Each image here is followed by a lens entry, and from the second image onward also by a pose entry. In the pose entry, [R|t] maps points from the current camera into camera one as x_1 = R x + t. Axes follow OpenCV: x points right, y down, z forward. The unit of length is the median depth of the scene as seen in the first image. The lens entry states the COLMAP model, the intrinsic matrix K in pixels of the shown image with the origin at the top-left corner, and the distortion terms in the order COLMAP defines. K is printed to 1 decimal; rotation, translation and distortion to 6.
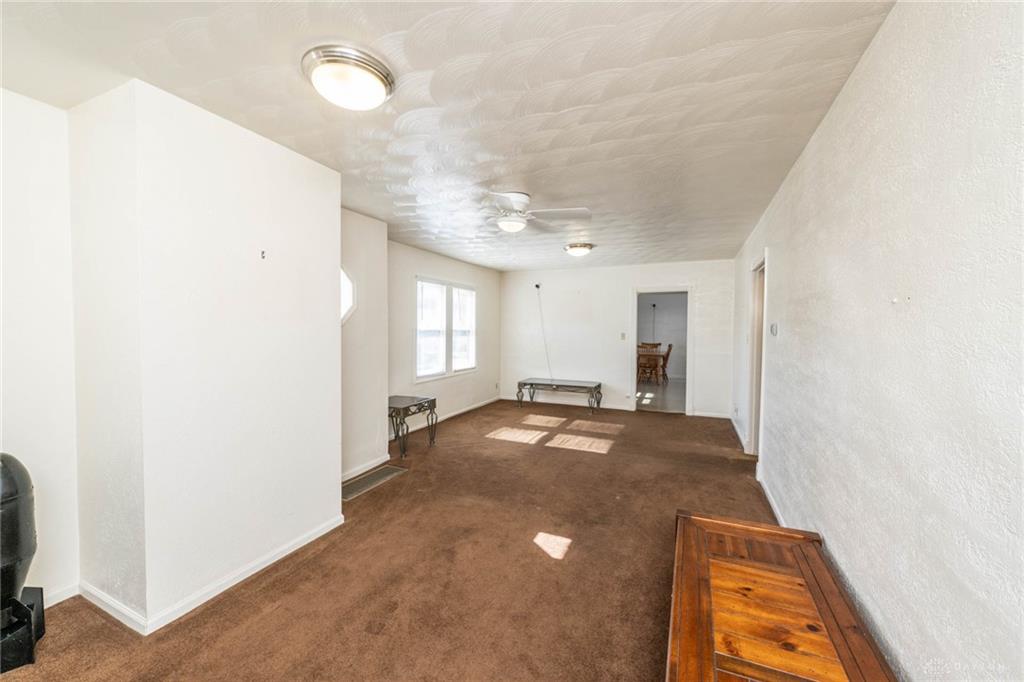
lens RADIAL K [[399.6, 0, 516.2], [0, 399.6, 343.4], [0, 0, 1]] dist [0.000544, -0.000113]
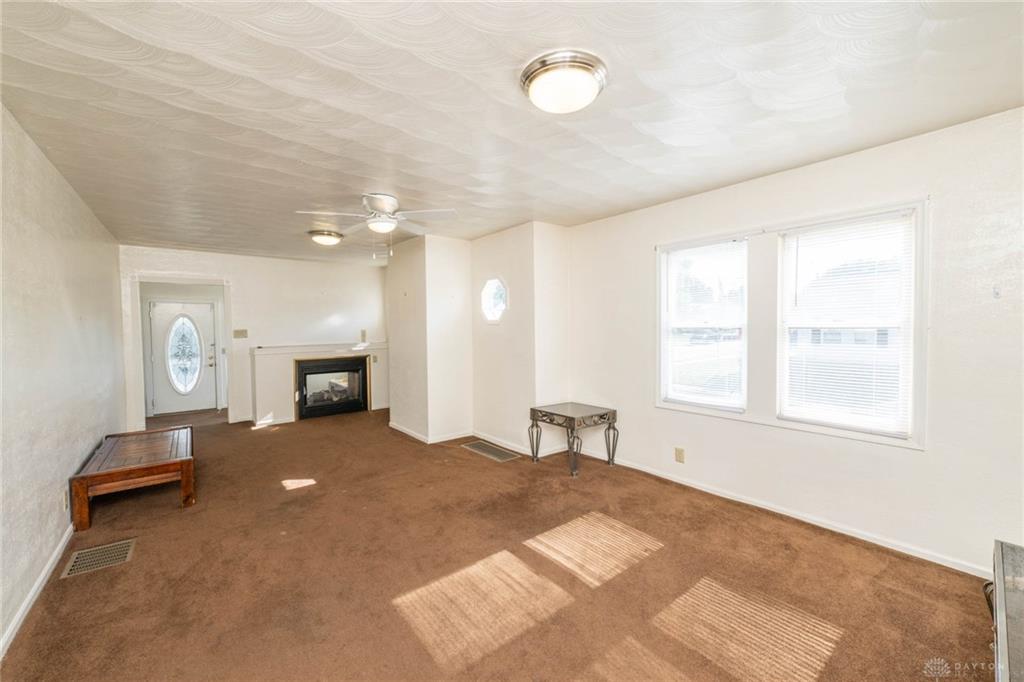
lens RADIAL K [[399.6, 0, 515.5], [0, 399.6, 340.4], [0, 0, 1]] dist [0.000544, -0.000113]
pose [[-0.466548, 0.033461, -0.883863, 0.452392], [-0.018999, 0.998675, 0.047836, -0.039588], [0.884292, 0.039110, -0.465294, 1.084867]]
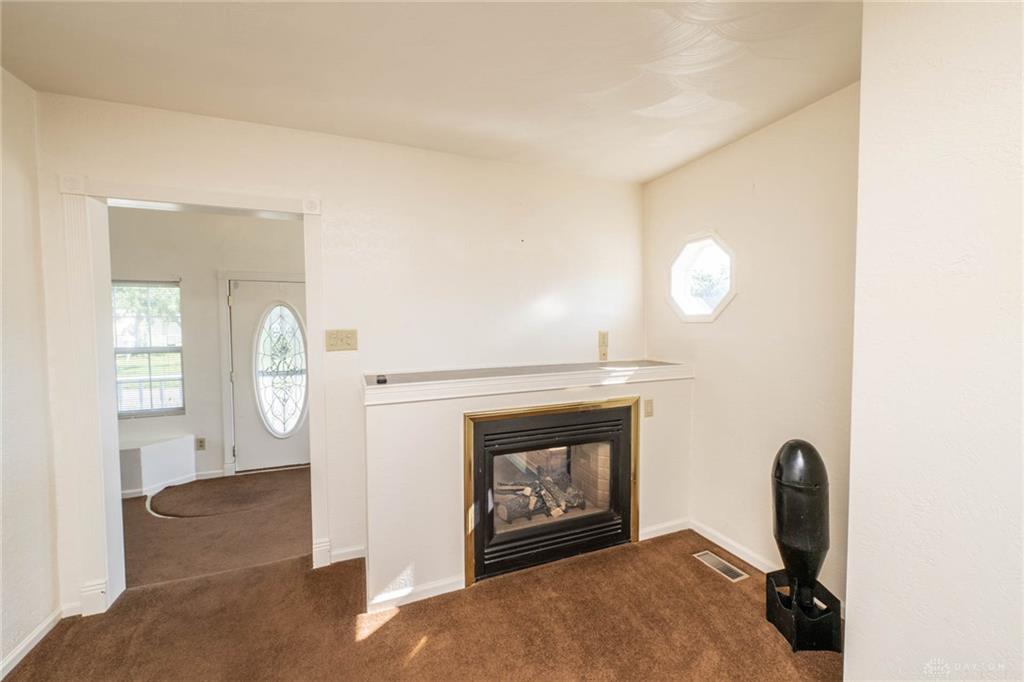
lens RADIAL K [[399.6, 0, 517.8], [0, 399.6, 338.8], [0, 0, 1]] dist [0.000544, -0.000113]
pose [[-0.706585, 0.029492, -0.707013, -0.000344], [-0.017243, 0.998117, 0.058867, -0.021482], [0.707418, 0.053786, -0.704746, 0.335680]]
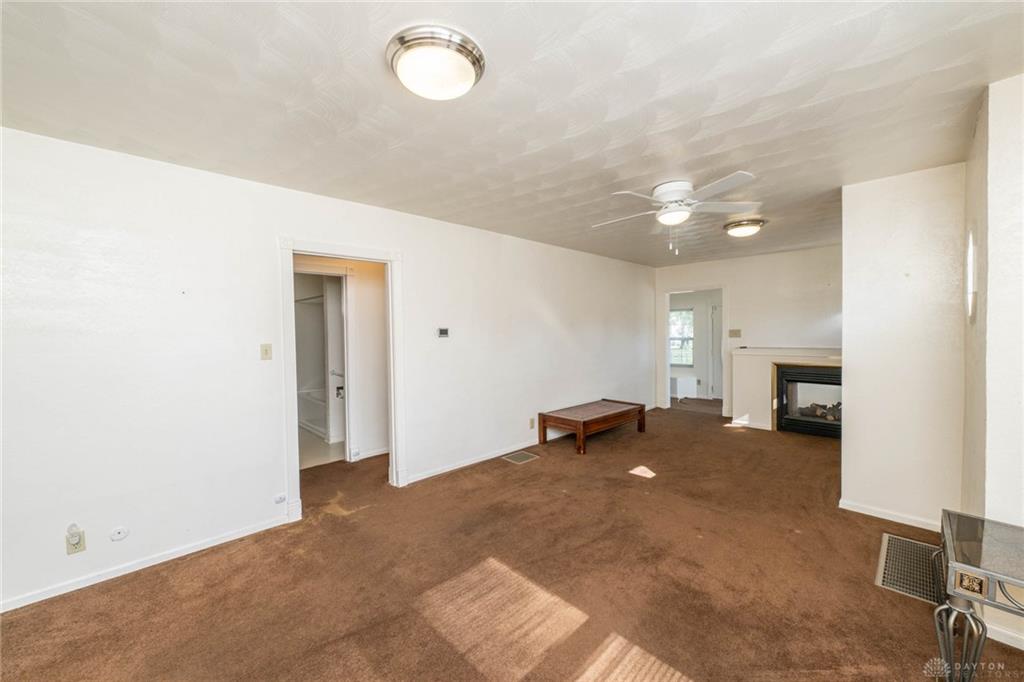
lens RADIAL K [[399.6, 0, 504.5], [0, 399.6, 337.2], [0, 0, 1]] dist [0.000544, -0.000113]
pose [[-0.921706, 0.000248, 0.387889, -0.005627], [0.020157, 0.998679, 0.047259, -0.047766], [-0.387365, 0.051378, -0.920494, 1.218434]]
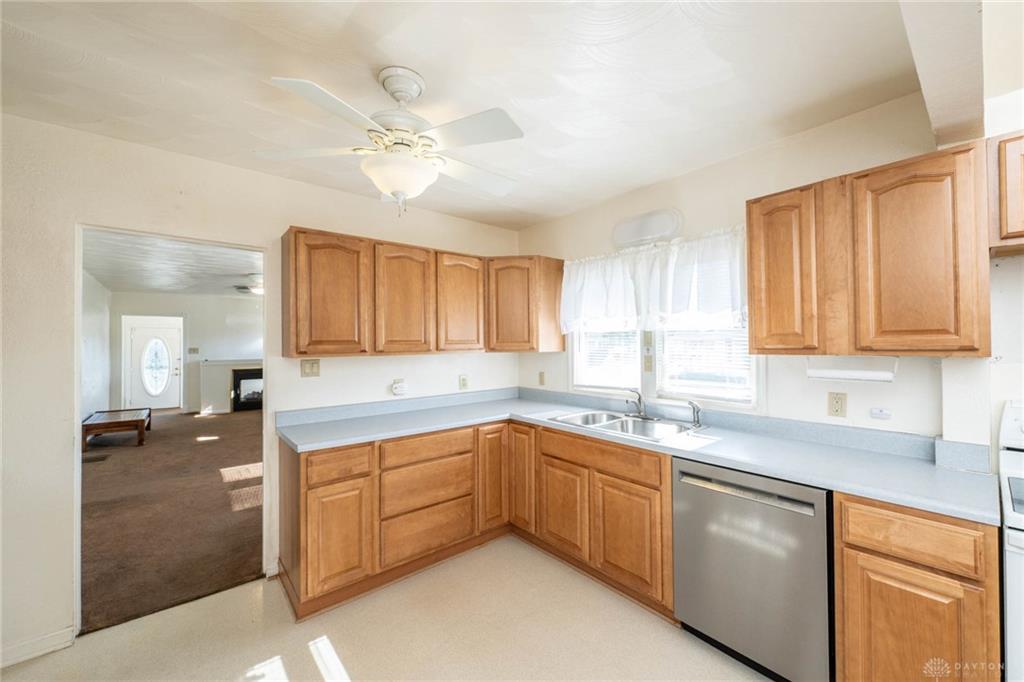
lens RADIAL K [[399.6, 0, 516.4], [0, 399.6, 335.7], [0, 0, 1]] dist [0.000544, -0.000113]
pose [[-0.455556, -0.002277, -0.890204, 0.653348], [-0.012556, 0.999914, 0.003868, -0.072480], [0.890119, 0.012940, -0.455545, 1.754010]]
